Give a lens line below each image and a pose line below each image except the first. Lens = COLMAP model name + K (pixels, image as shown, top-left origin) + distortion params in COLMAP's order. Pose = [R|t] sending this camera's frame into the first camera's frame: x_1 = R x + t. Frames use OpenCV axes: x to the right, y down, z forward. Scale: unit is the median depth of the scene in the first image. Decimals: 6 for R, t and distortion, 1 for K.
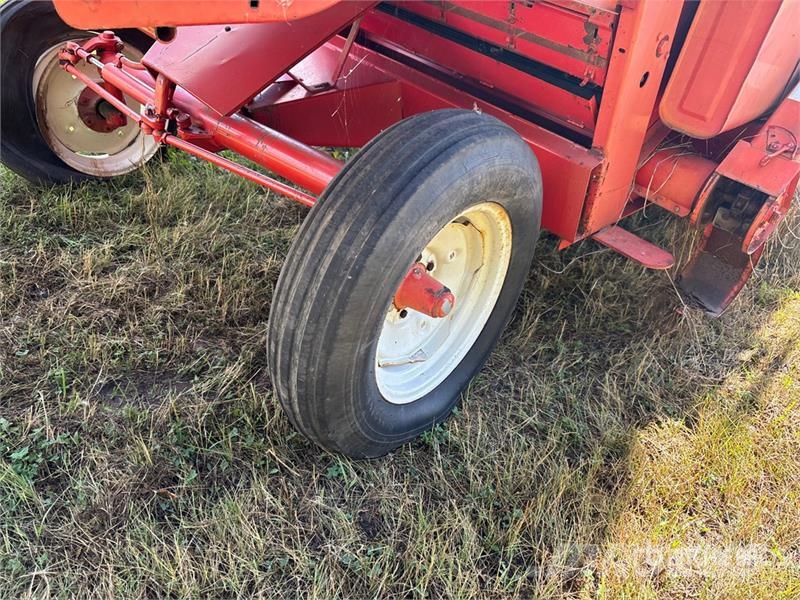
lens RADIAL K [[606.7, 0, 400.0], [0, 606.7, 300.0], [0, 0, 1]] dist [0.050174, -0.056406]
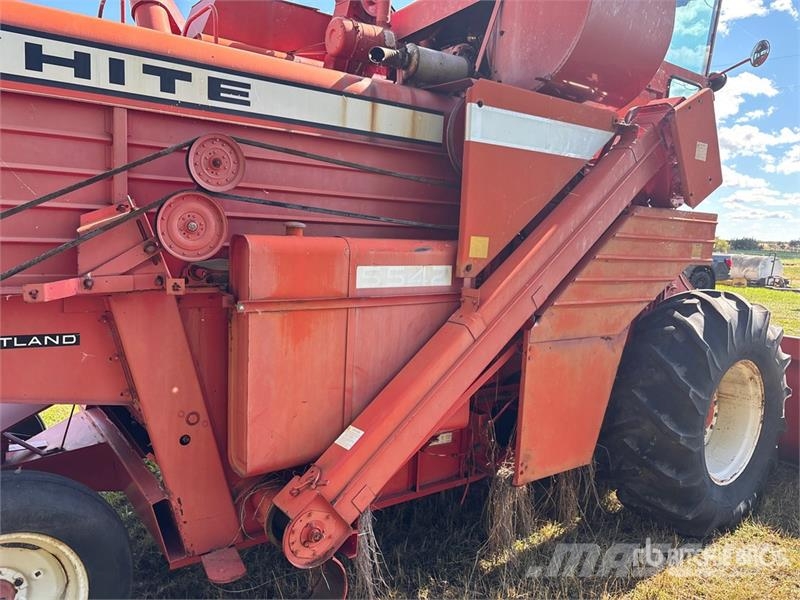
lens RADIAL K [[617.1, 0, 399.4], [0, 617.1, 326.7], [0, 0, 1]] dist [0.001497, -0.002387]
pose [[0.983426, -0.093897, -0.155104, 1.034573], [0.008283, 0.877829, -0.478902, 0.099471], [0.181123, 0.469680, 0.864058, -0.273701]]
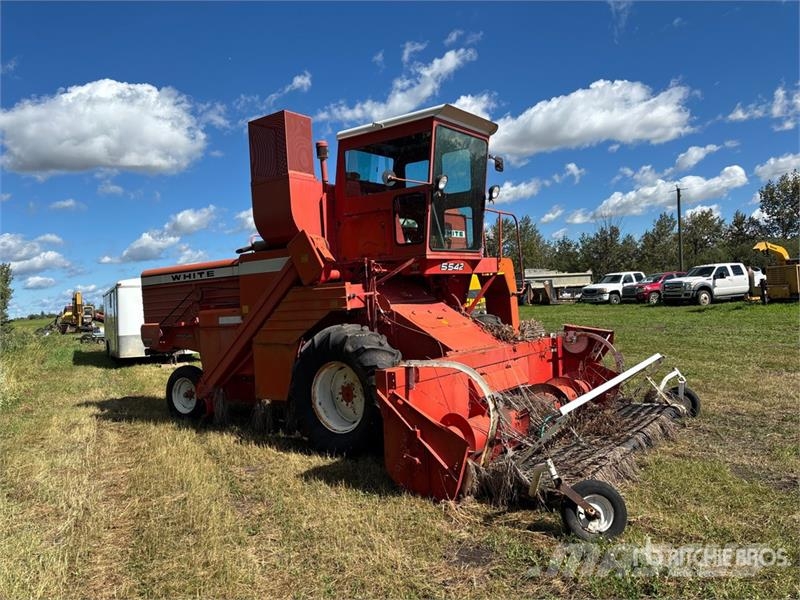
lens RADIAL K [[606.7, 0, 400.0], [0, 606.7, 300.0], [0, 0, 1]] dist [0.050174, -0.056406]
pose [[0.140450, -0.148653, -0.978865, 5.658422], [-0.508594, 0.837420, -0.200148, -0.572082], [0.849474, 0.525956, 0.042012, 1.792171]]
